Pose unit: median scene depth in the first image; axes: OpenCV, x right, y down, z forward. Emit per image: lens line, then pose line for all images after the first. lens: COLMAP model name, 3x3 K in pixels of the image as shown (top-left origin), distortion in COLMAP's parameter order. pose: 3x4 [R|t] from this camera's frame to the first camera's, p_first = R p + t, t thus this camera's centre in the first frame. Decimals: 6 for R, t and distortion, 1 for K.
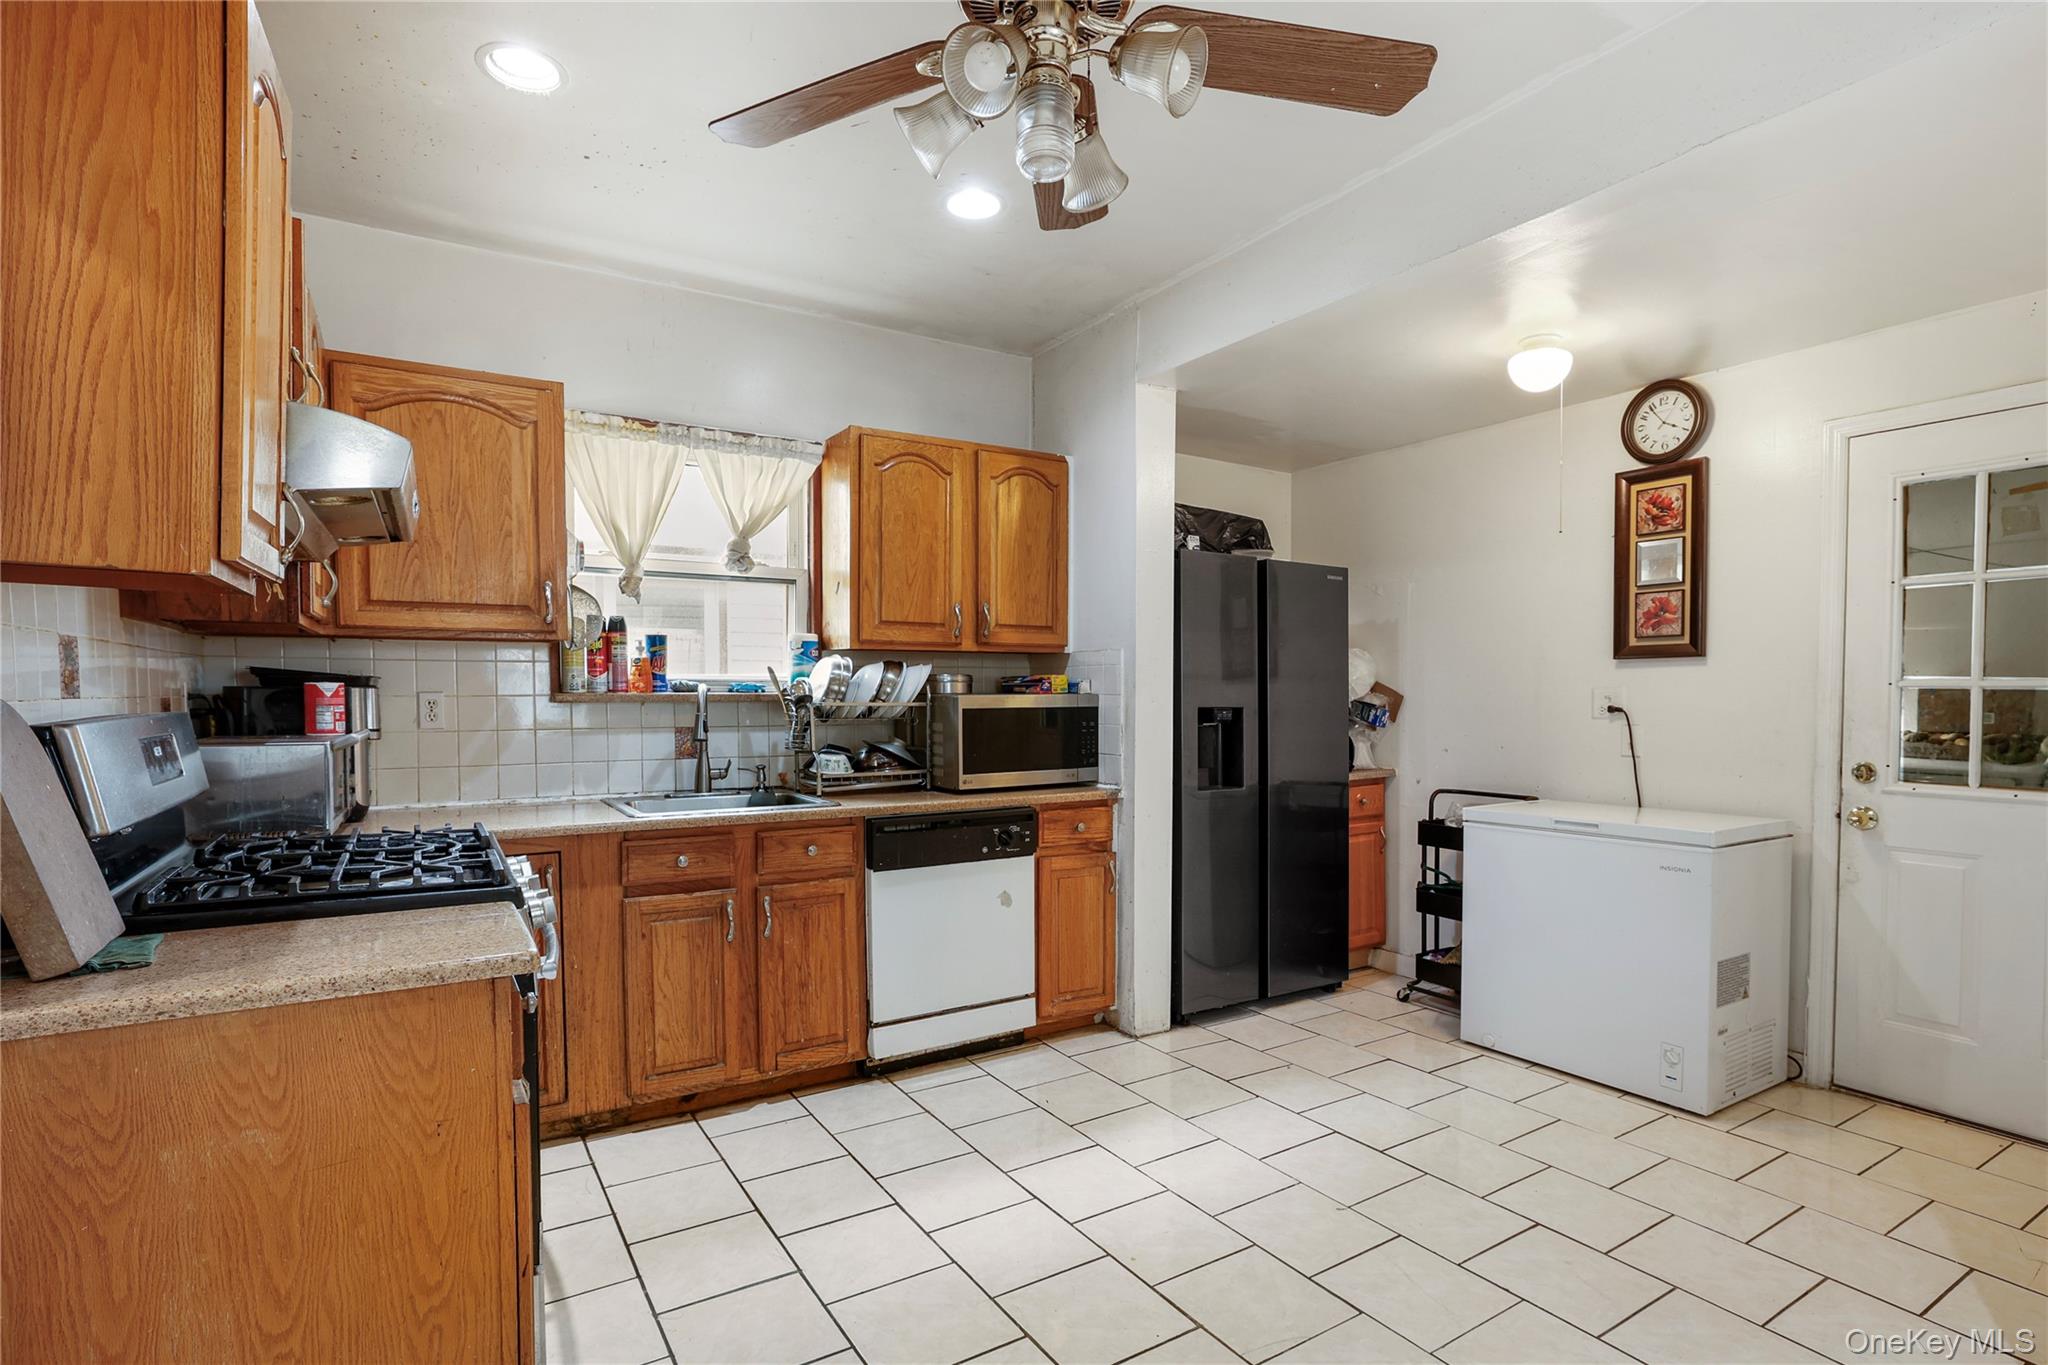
lens RADIAL K [[1017.1, 0, 1026.6], [0, 1017.1, 730.8], [0, 0, 1]] dist [-0.022481, 0.000035]
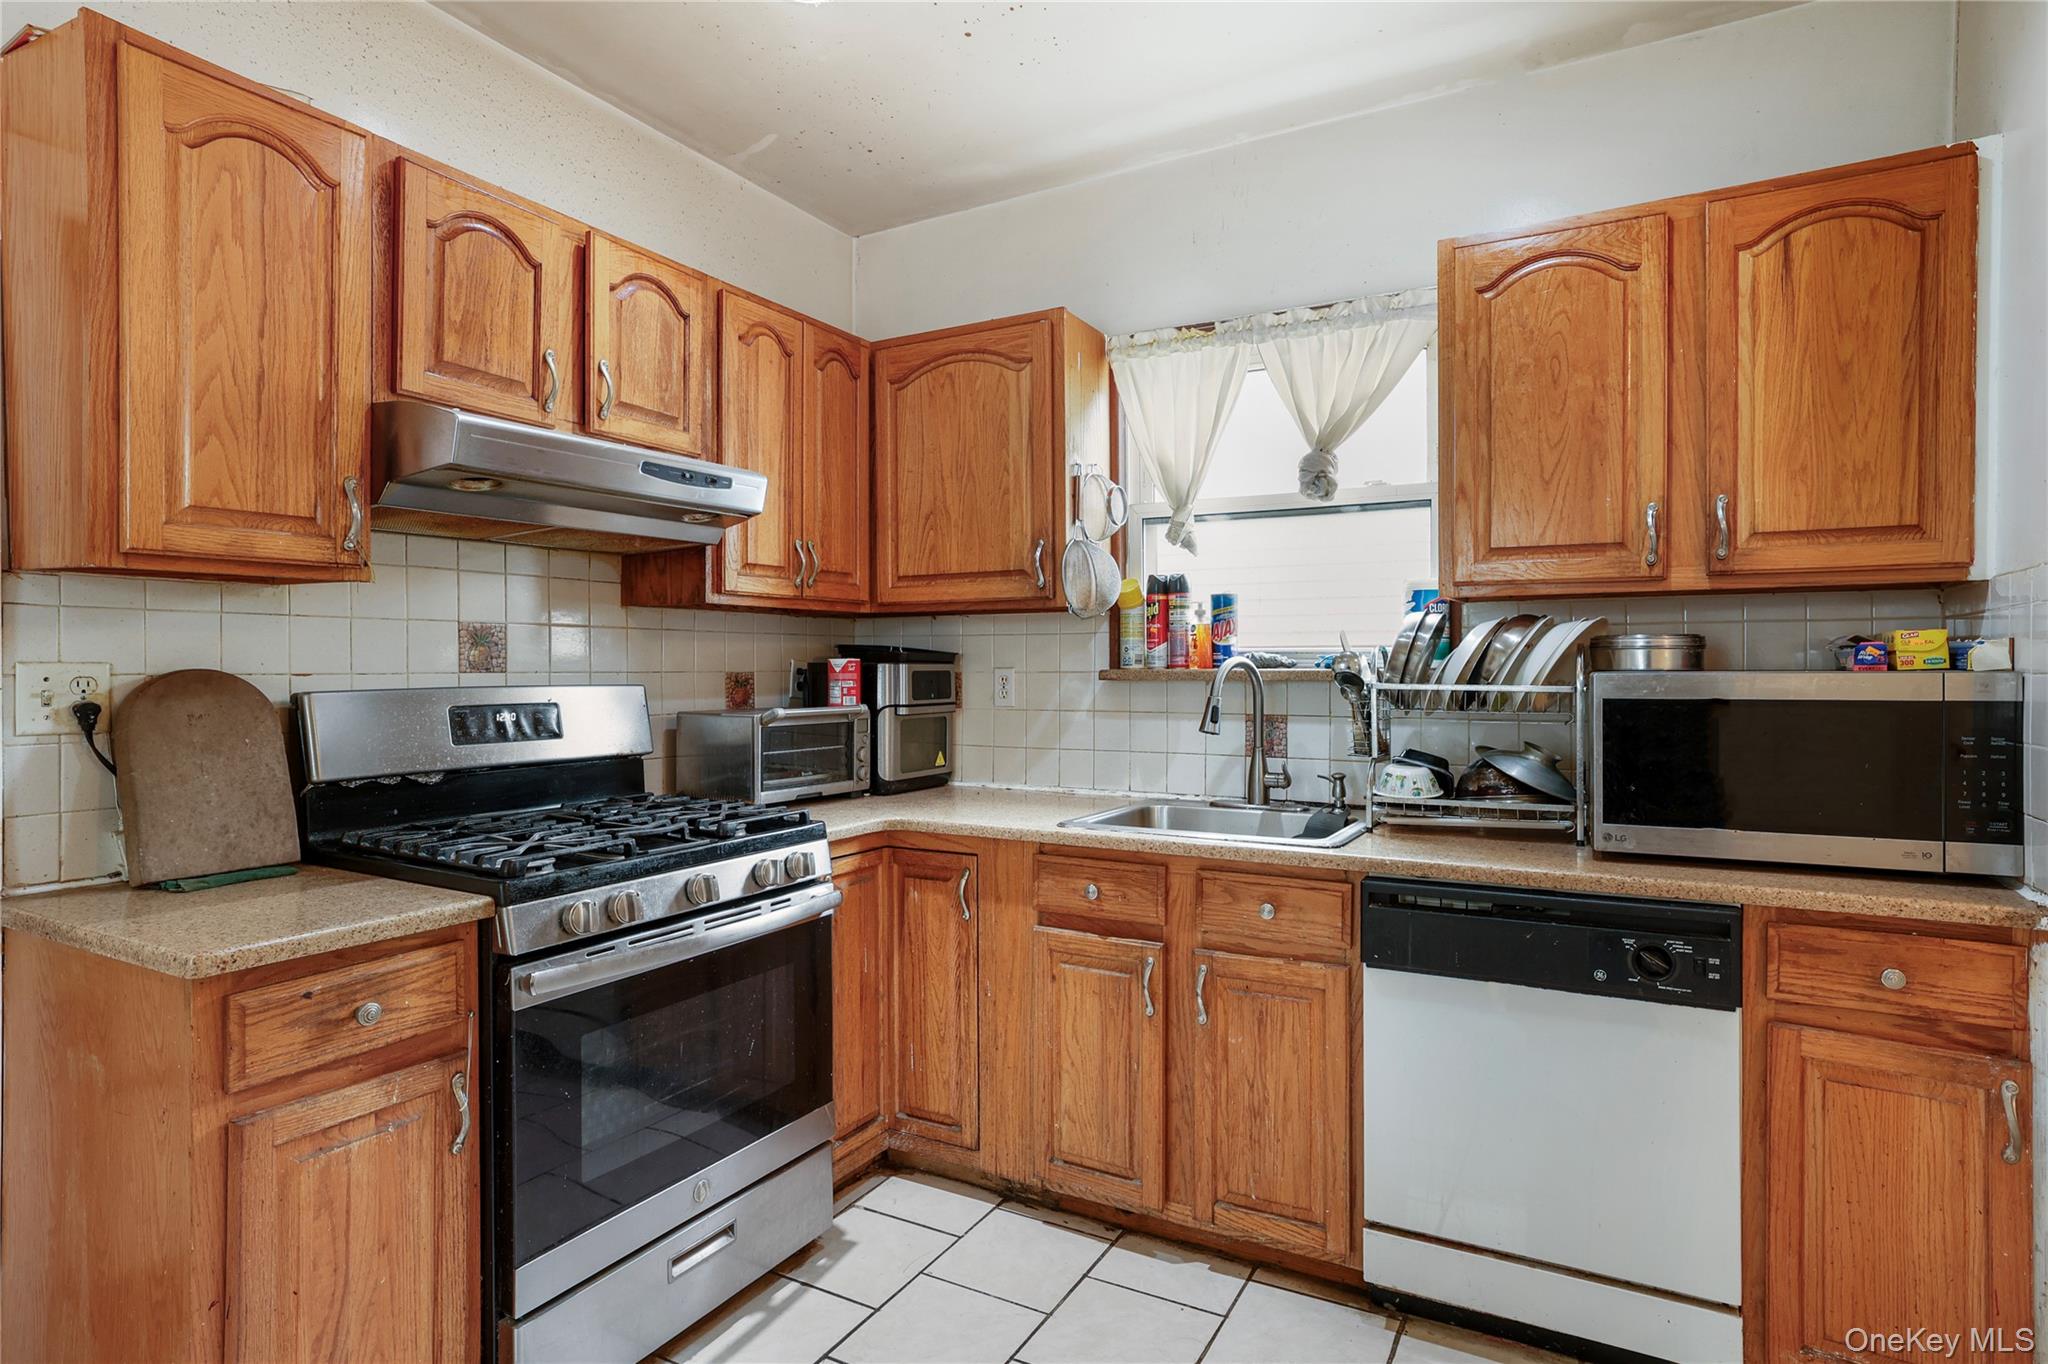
lens RADIAL K [[1072.6, 0, 1034.1], [0, 1072.6, 674.7], [0, 0, 1]] dist [-0.033761, 0.023630]
pose [[0.490118, 0.004585, -0.871644, 0.280923], [-0.032727, 0.999378, -0.013146, -0.017597], [0.871042, 0.034969, 0.489963, 0.478008]]
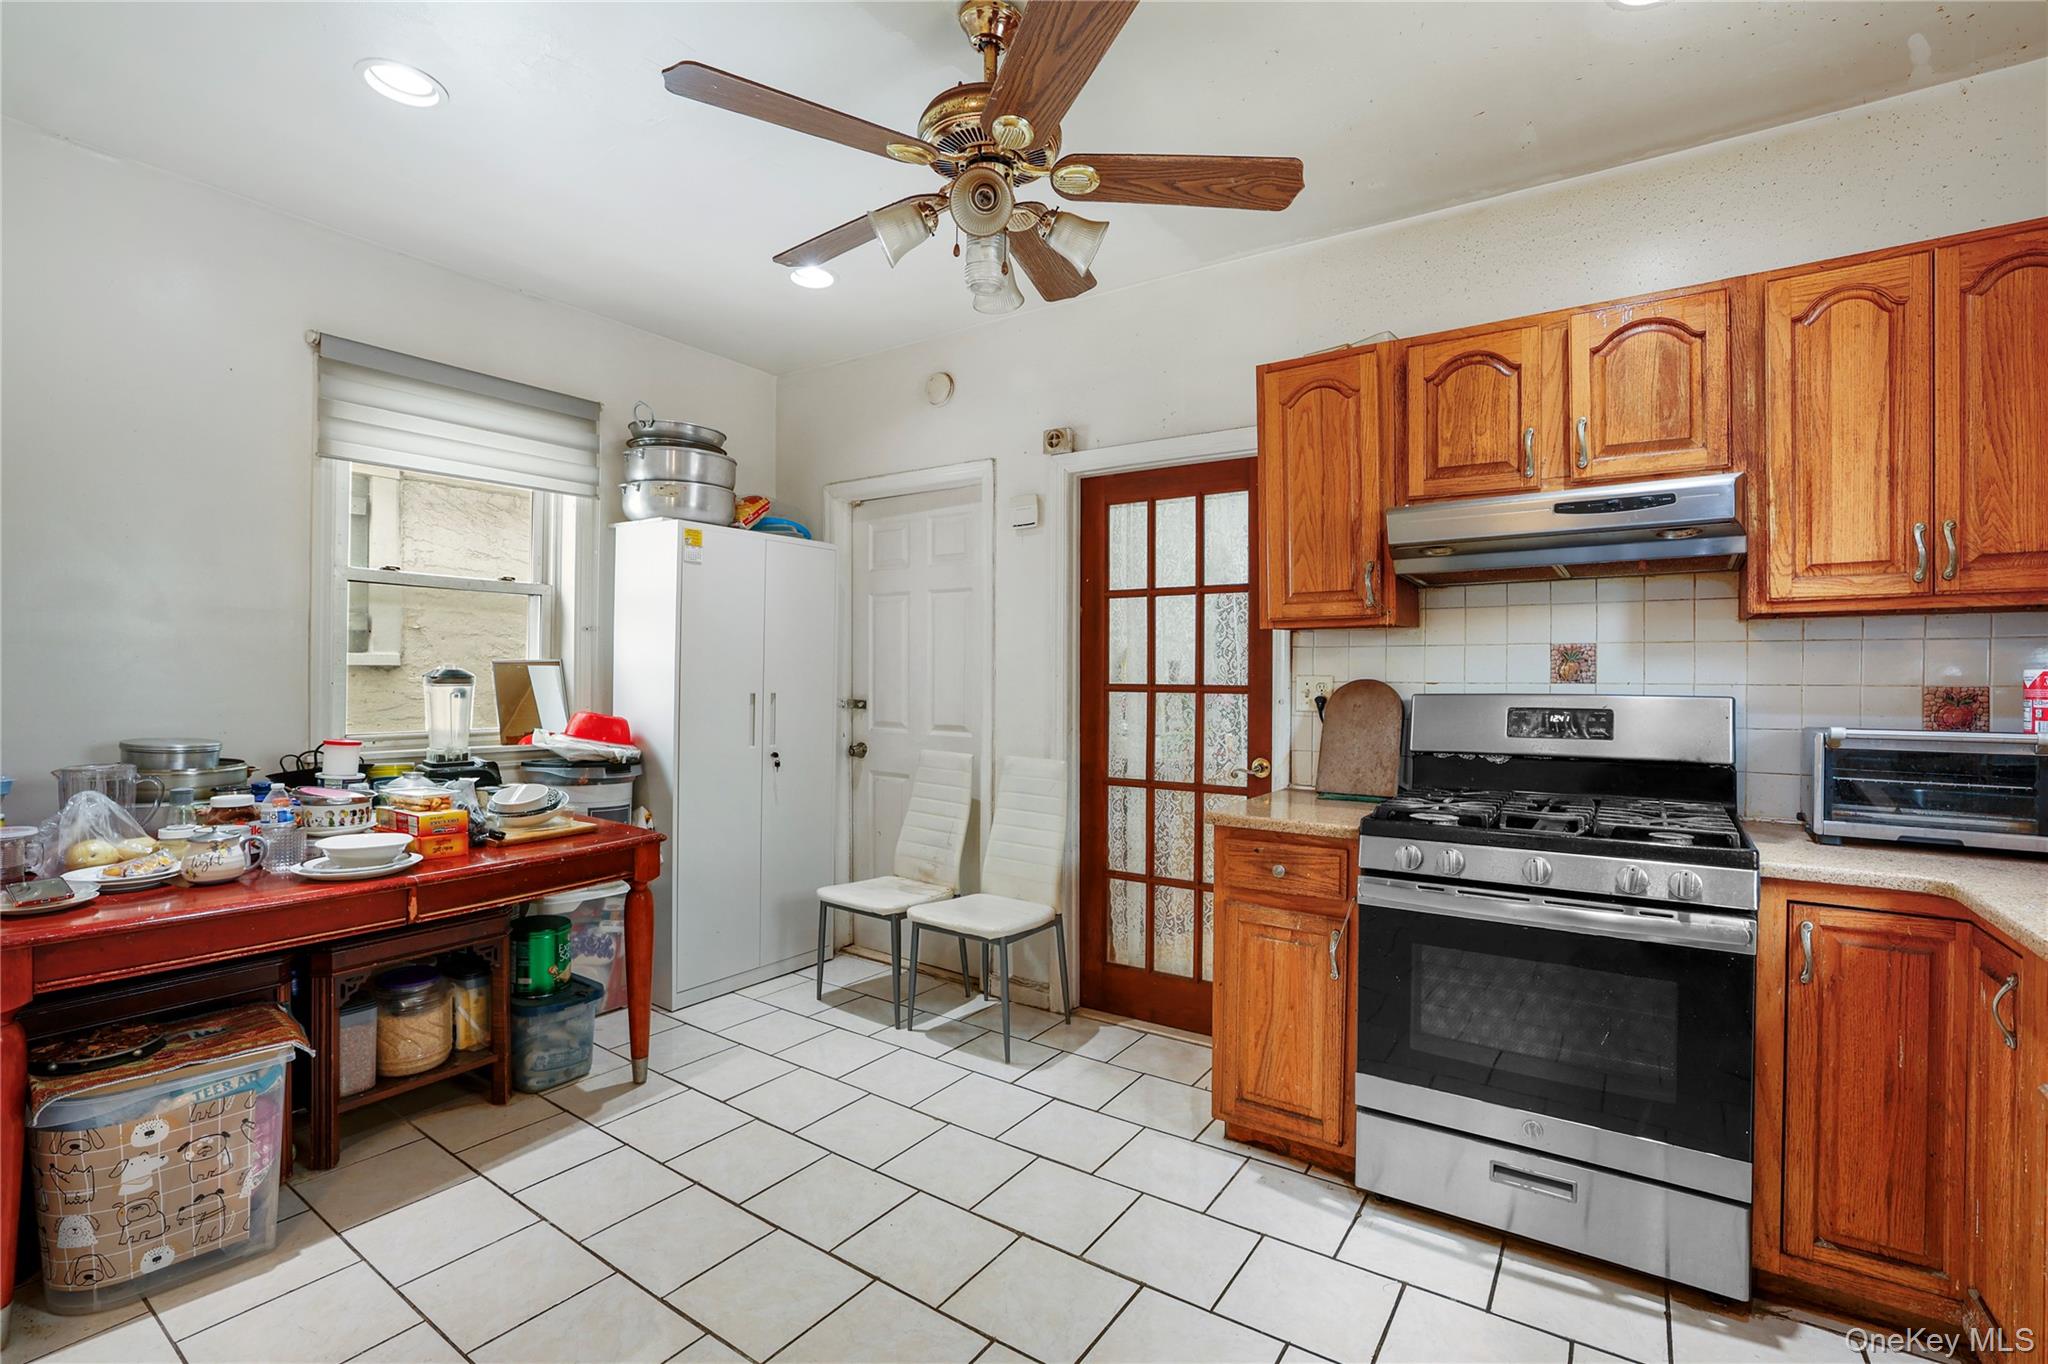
lens RADIAL K [[906.5, 0, 1024.0], [0, 906.5, 682.0], [0, 0, 1]] dist [-0.056538, 0.018872]
pose [[-0.913151, -0.002960, -0.407610, 0.210493], [-0.021051, 0.998982, 0.039905, -0.036391], [0.407077, 0.045020, -0.912284, 0.974400]]
